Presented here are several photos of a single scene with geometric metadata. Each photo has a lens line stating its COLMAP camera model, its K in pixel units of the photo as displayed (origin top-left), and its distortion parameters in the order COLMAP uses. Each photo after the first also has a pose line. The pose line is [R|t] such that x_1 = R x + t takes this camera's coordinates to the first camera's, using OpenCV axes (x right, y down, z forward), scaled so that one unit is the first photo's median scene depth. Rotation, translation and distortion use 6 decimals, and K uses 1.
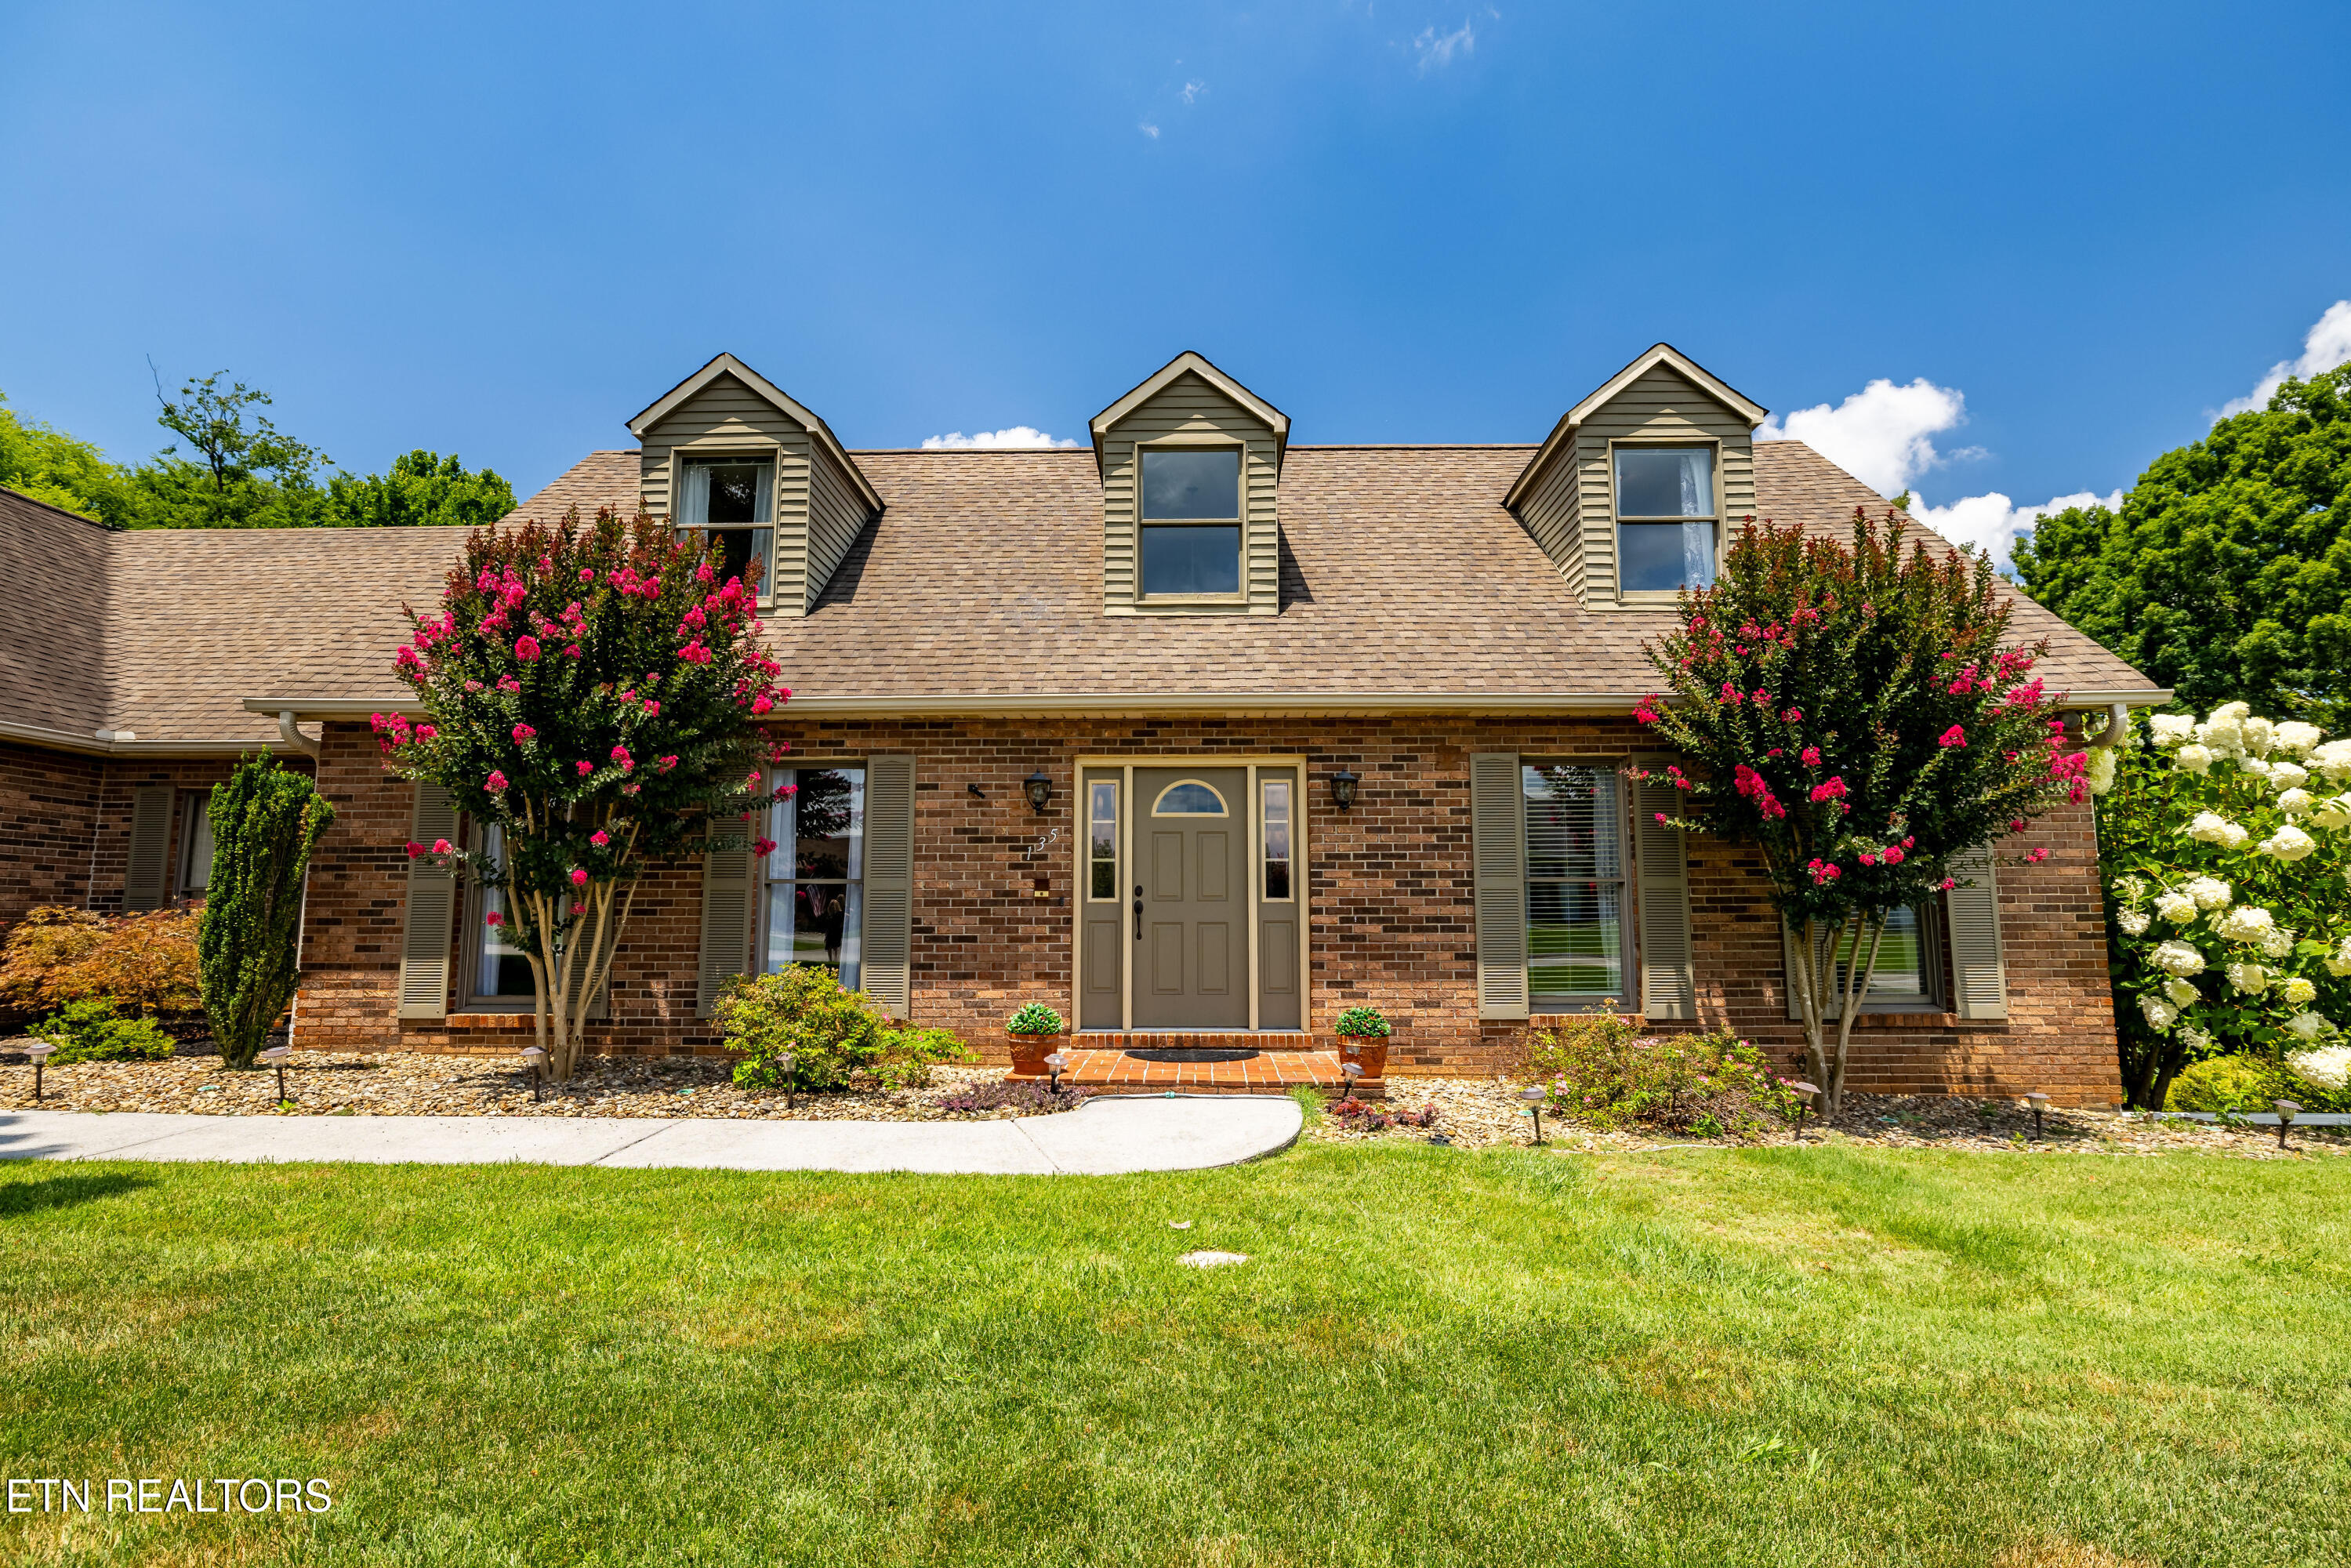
lens RADIAL K [[1231.0, 0, 1174.0], [0, 1231.0, 789.6], [0, 0, 1]] dist [-0.006042, -0.000363]
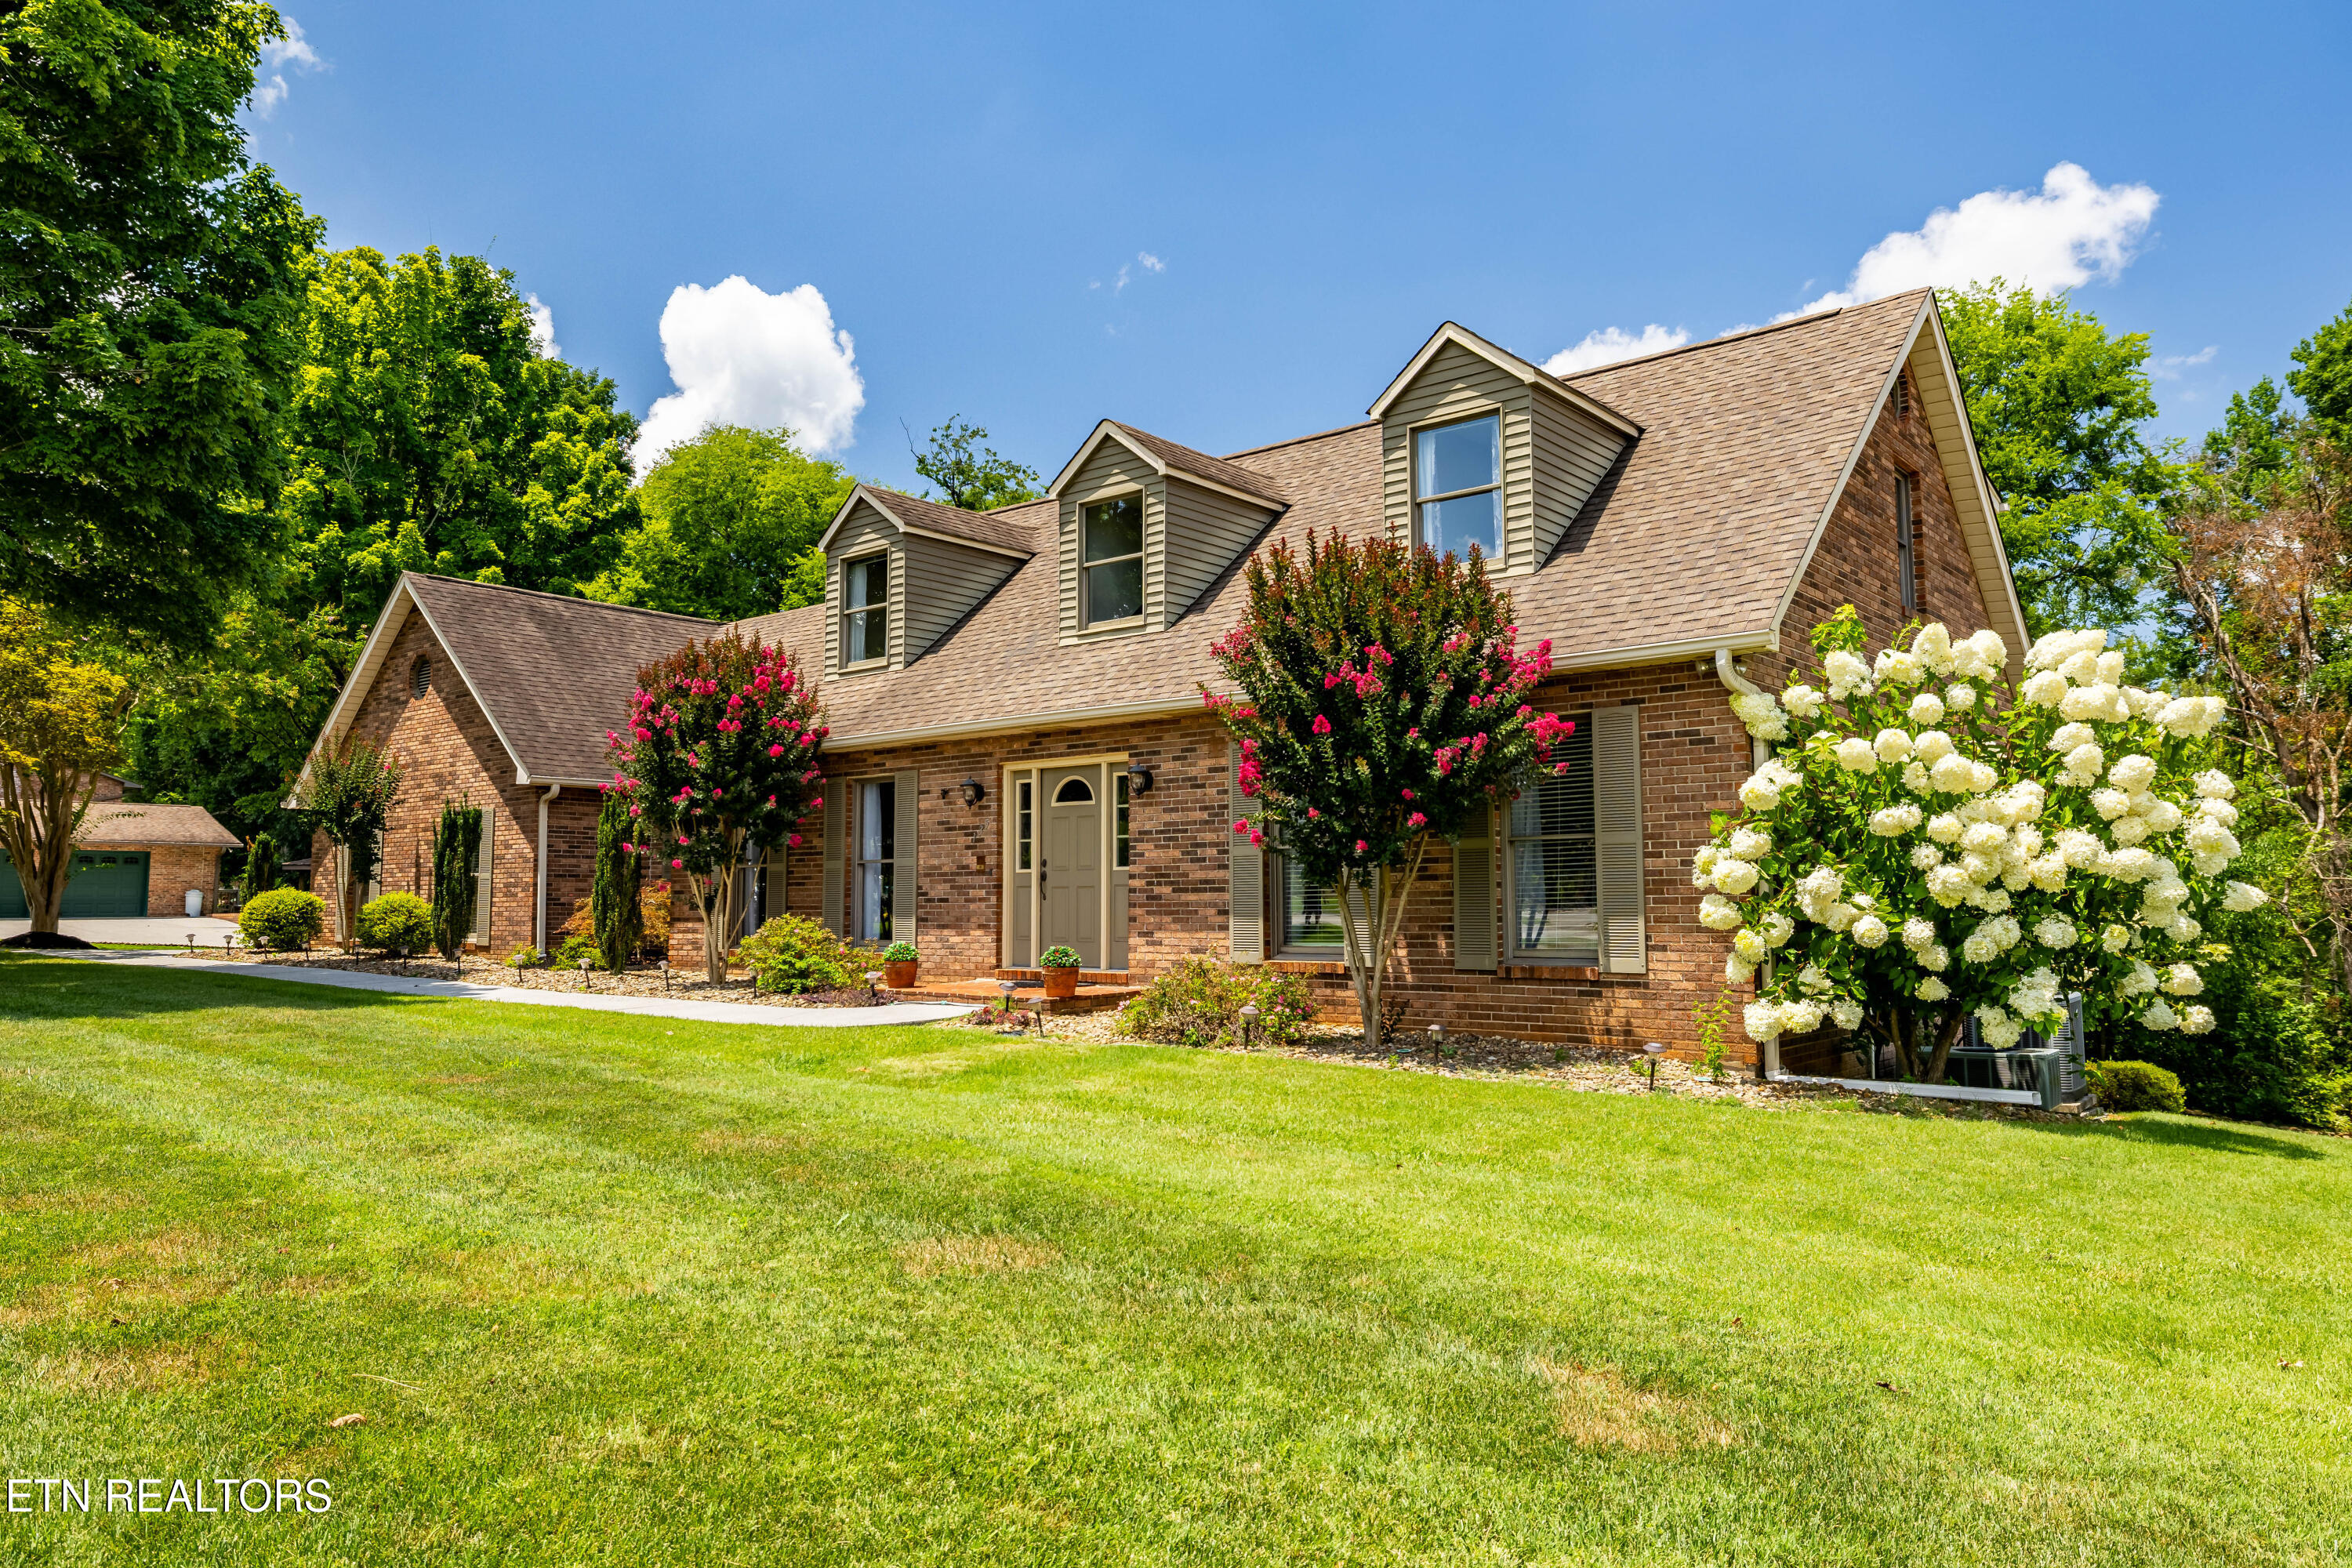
lens RADIAL K [[1553.3, 0, 1176.7], [0, 1553.3, 779.0], [0, 0, 1]] dist [-0.002676, -0.000211]
pose [[0.784791, -0.053945, -0.617408, 1.140563], [0.082168, 0.996467, 0.017380, -0.024987], [0.614289, -0.064371, 0.786451, -0.219509]]
